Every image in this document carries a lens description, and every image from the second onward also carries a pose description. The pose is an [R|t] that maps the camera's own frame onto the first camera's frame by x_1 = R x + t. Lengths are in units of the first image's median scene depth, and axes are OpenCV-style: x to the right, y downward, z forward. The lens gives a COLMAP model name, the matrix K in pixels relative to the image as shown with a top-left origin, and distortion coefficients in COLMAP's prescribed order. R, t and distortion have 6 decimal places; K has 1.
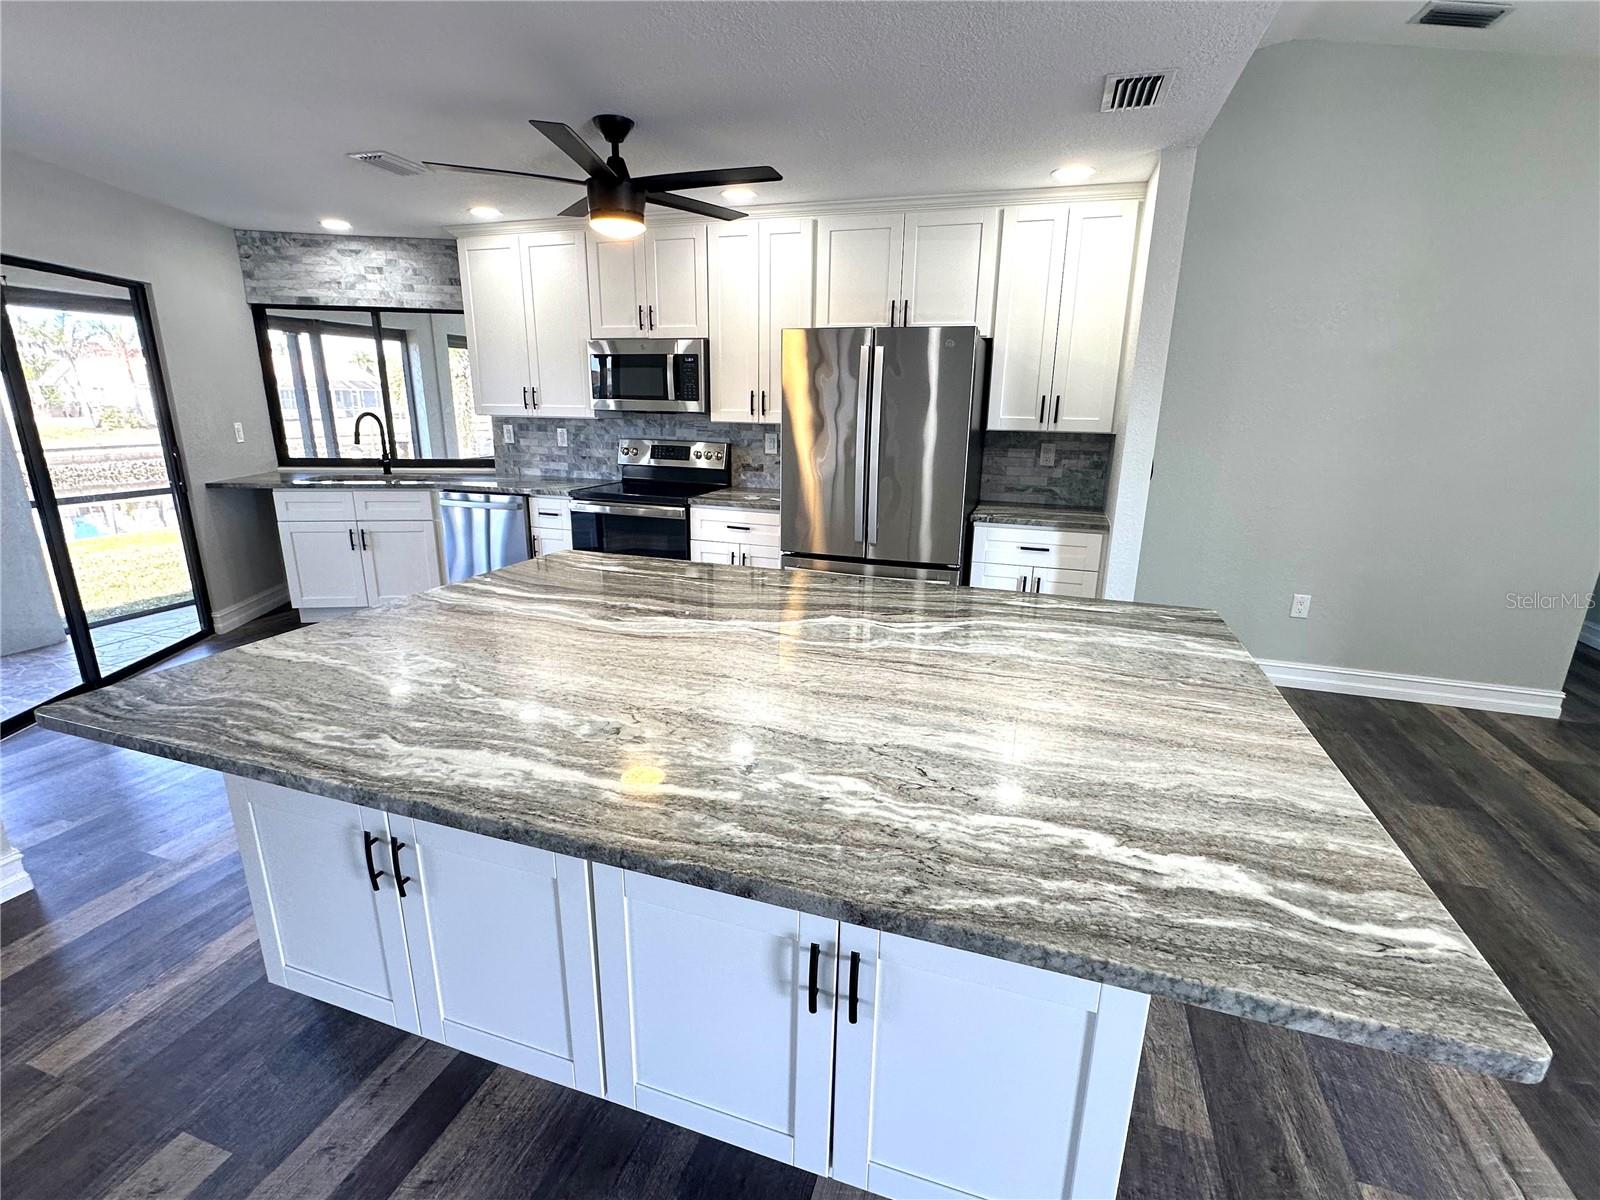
lens RADIAL K [[739.1, 0, 800.0], [0, 739.1, 605.1], [0, 0, 1]] dist [-0.003673, 0.000930]
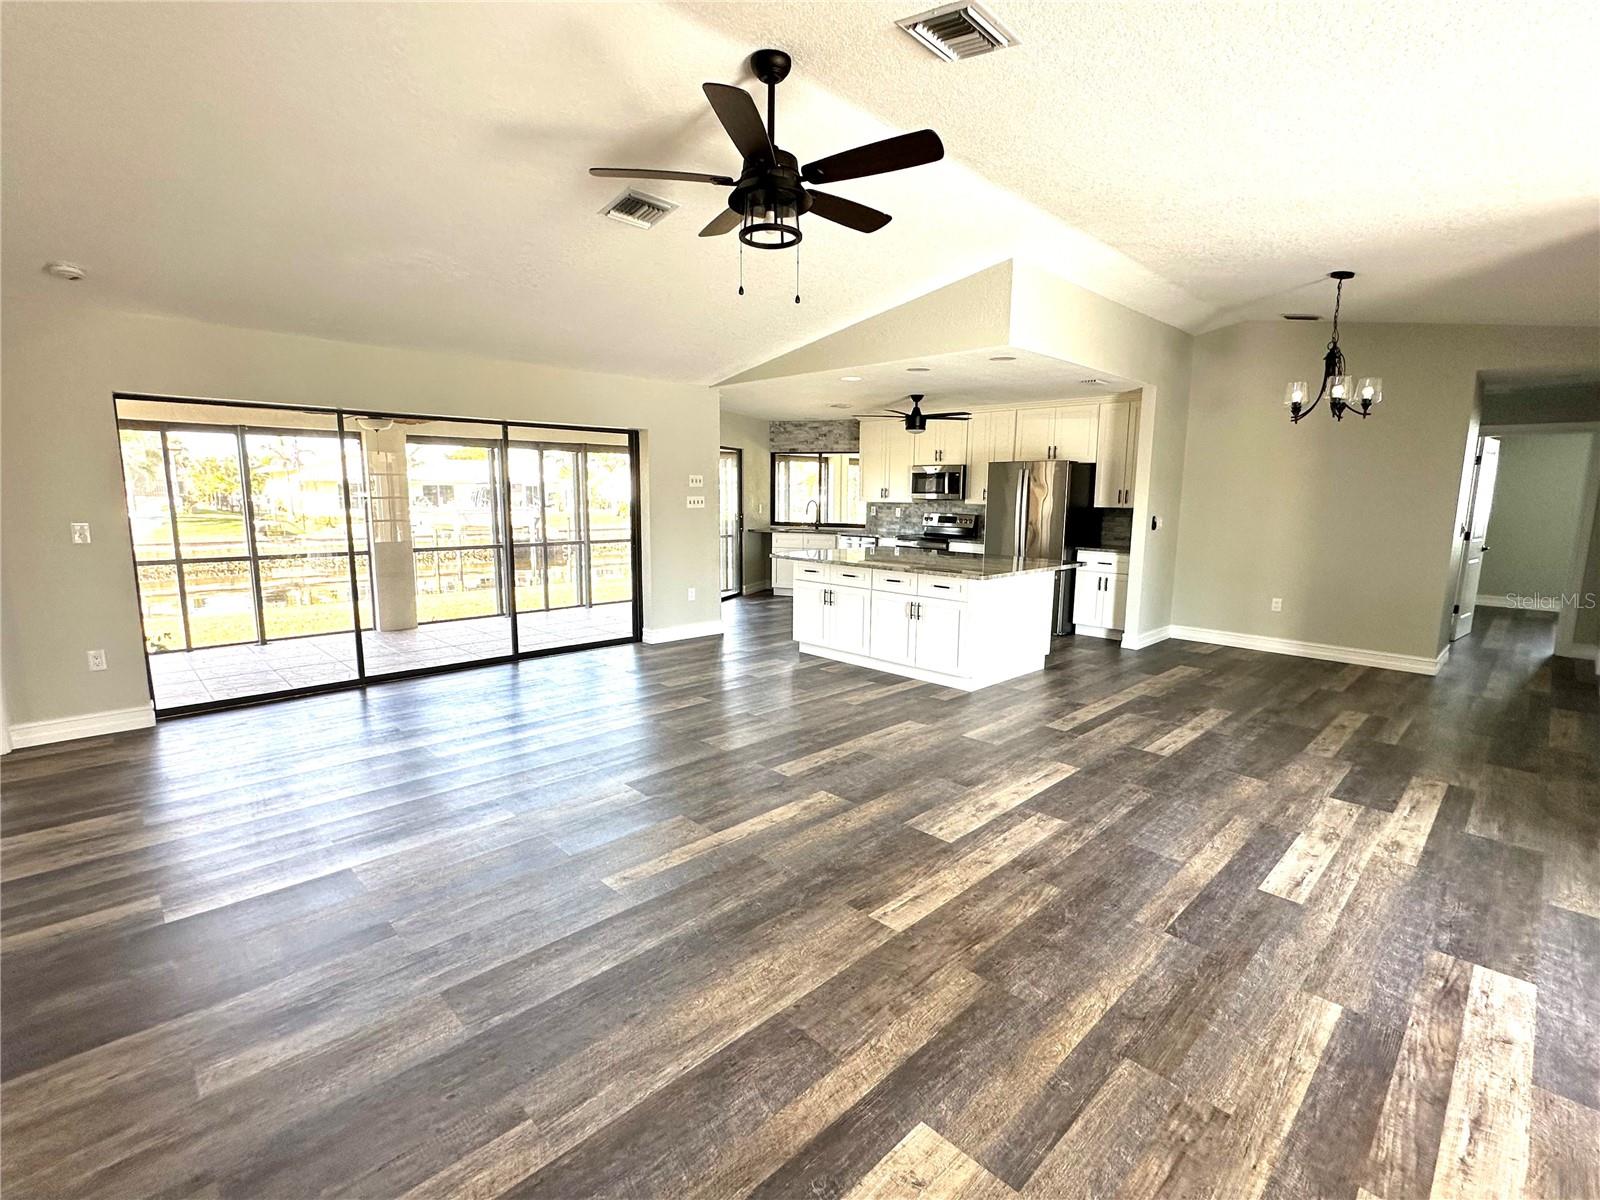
lens RADIAL K [[739.1, 0, 803.2], [0, 739.1, 605.8], [0, 0, 1]] dist [-0.003673, 0.000930]
pose [[0.887960, 0.063085, -0.455574, 0.466373], [-0.118453, 0.988501, -0.093996, 0.298235], [0.444405, 0.137429, 0.885222, -1.049050]]
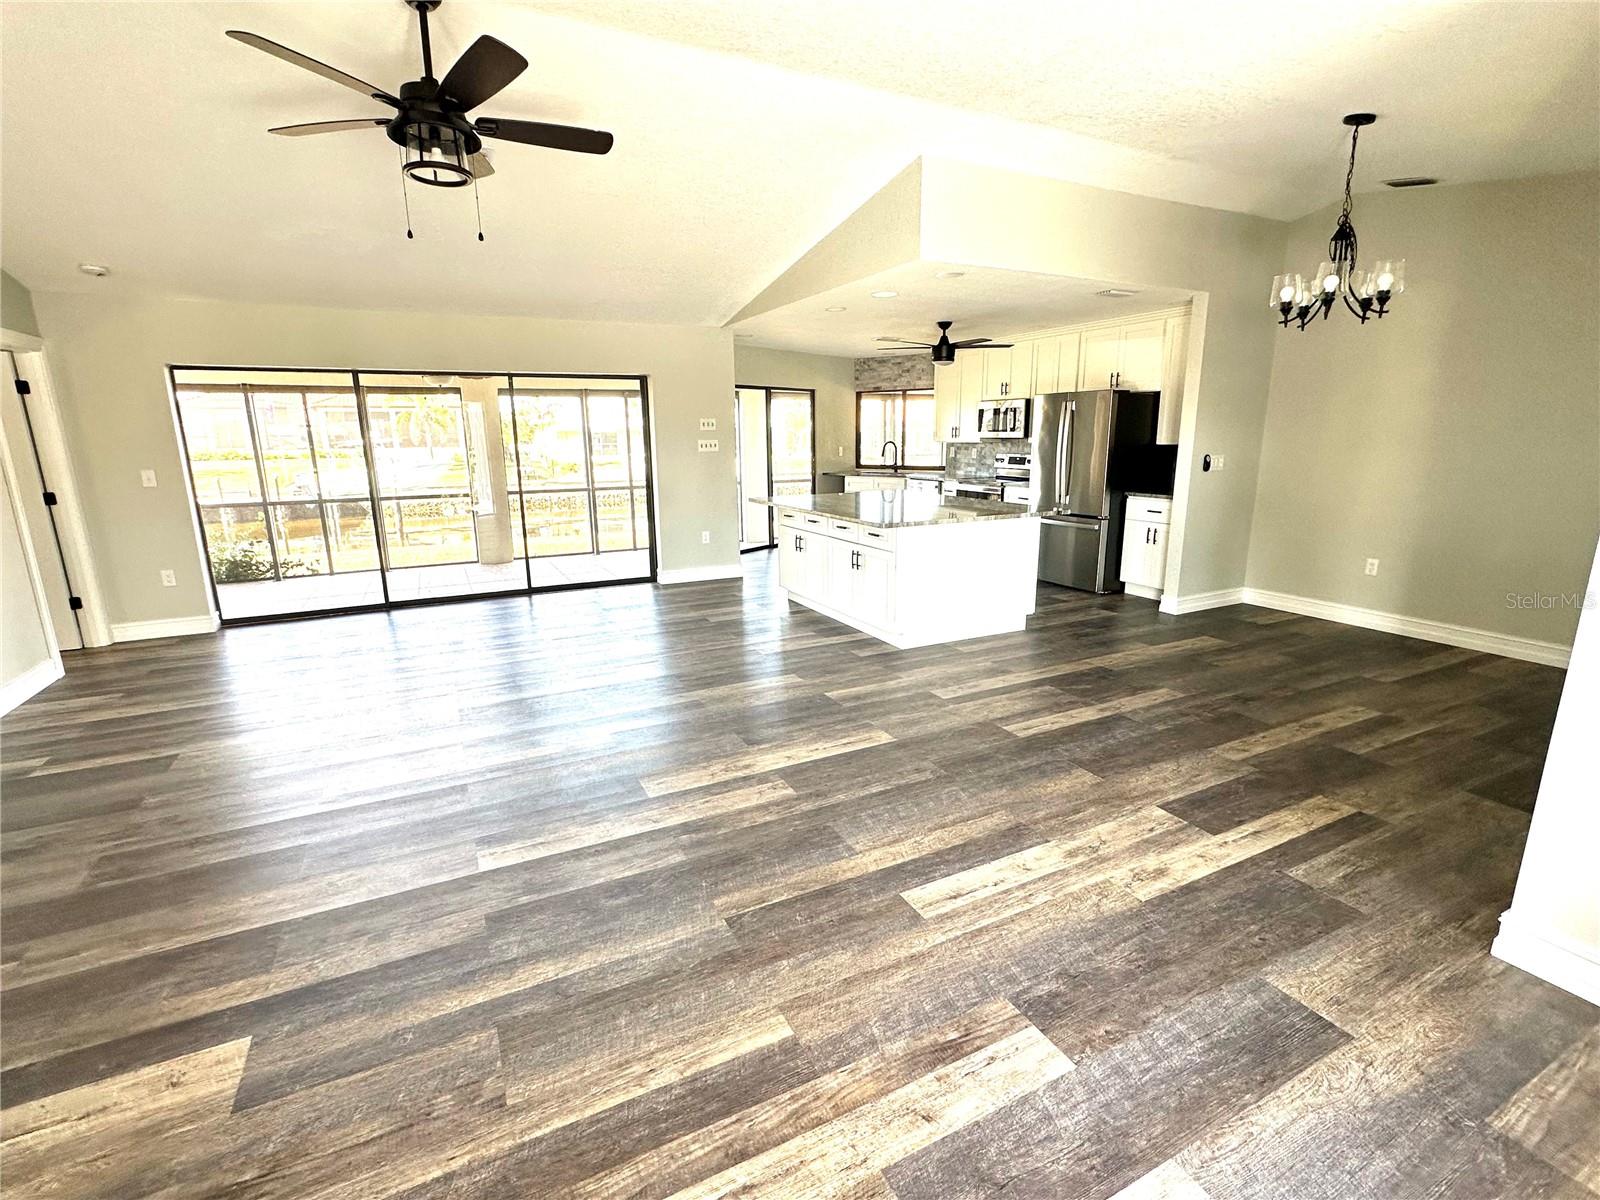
lens RADIAL K [[739.1, 0, 800.9], [0, 739.1, 605.9], [0, 0, 1]] dist [-0.003673, 0.000930]
pose [[0.705135, 0.138288, -0.695458, 0.875728], [-0.168327, 0.985407, 0.025273, 0.214269], [0.688804, 0.099243, 0.718122, -0.713902]]
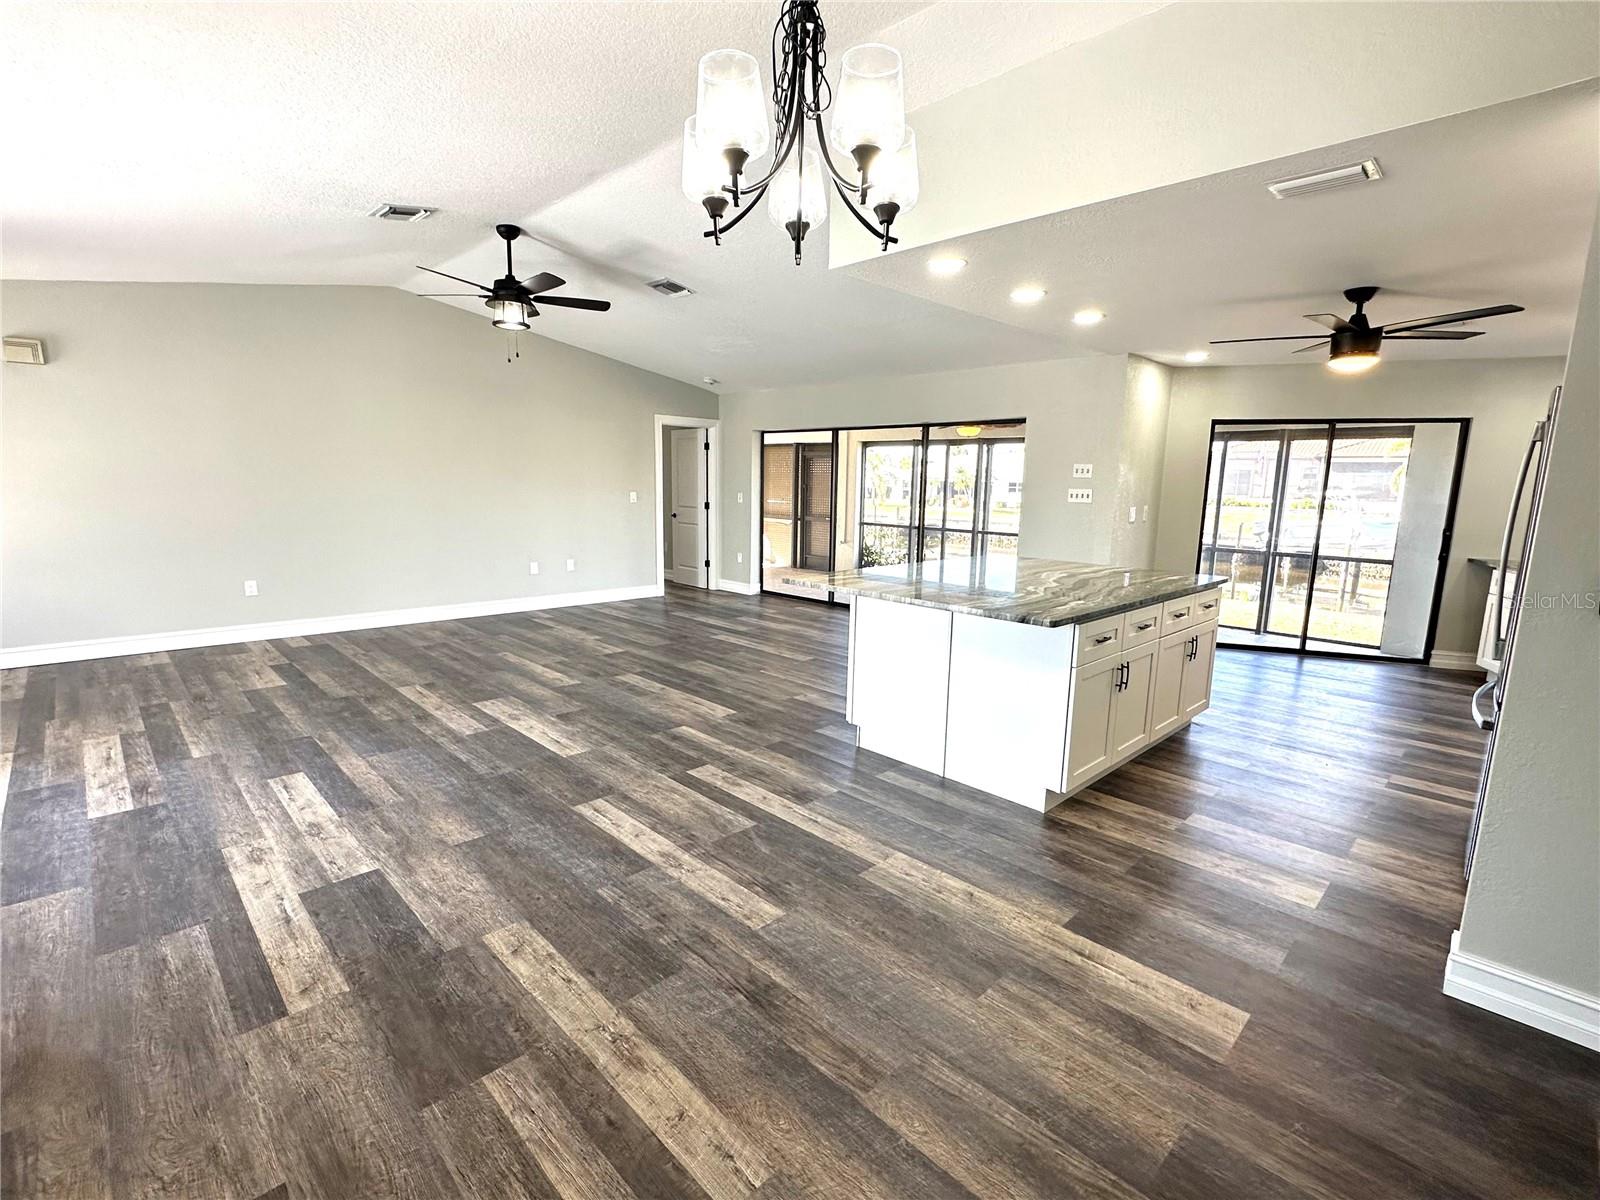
lens RADIAL K [[739.1, 0, 797.6], [0, 739.1, 601.7], [0, 0, 1]] dist [-0.003673, 0.000930]
pose [[-0.460798, 0.120372, -0.879304, 1.030071], [-0.264638, 0.927053, 0.265592, -0.138368], [0.847131, 0.355082, -0.395329, 0.578945]]
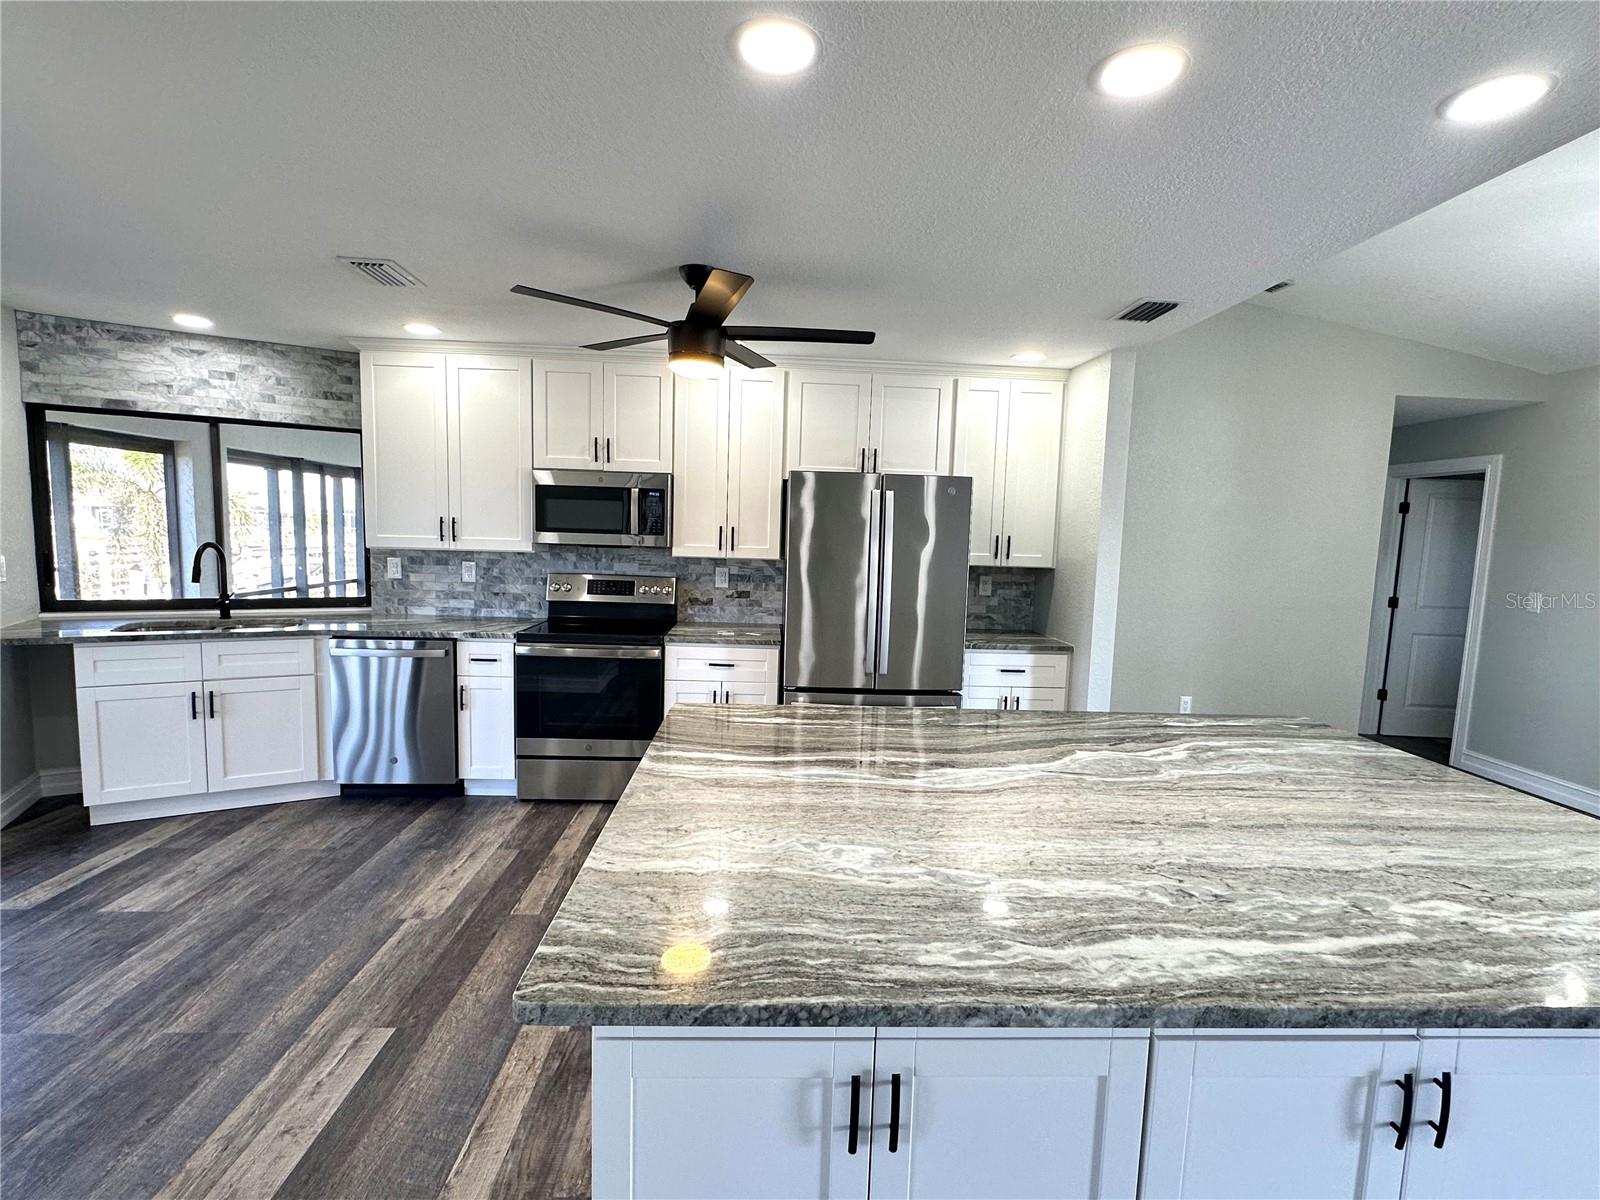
lens RADIAL K [[739.1, 0, 801.6], [0, 739.1, 605.7], [0, 0, 1]] dist [-0.003673, 0.000930]
pose [[0.933874, -0.023283, 0.356843, -0.334966], [0.080650, 0.985882, -0.146739, -0.032203], [-0.348389, 0.165815, 0.922567, 0.067834]]
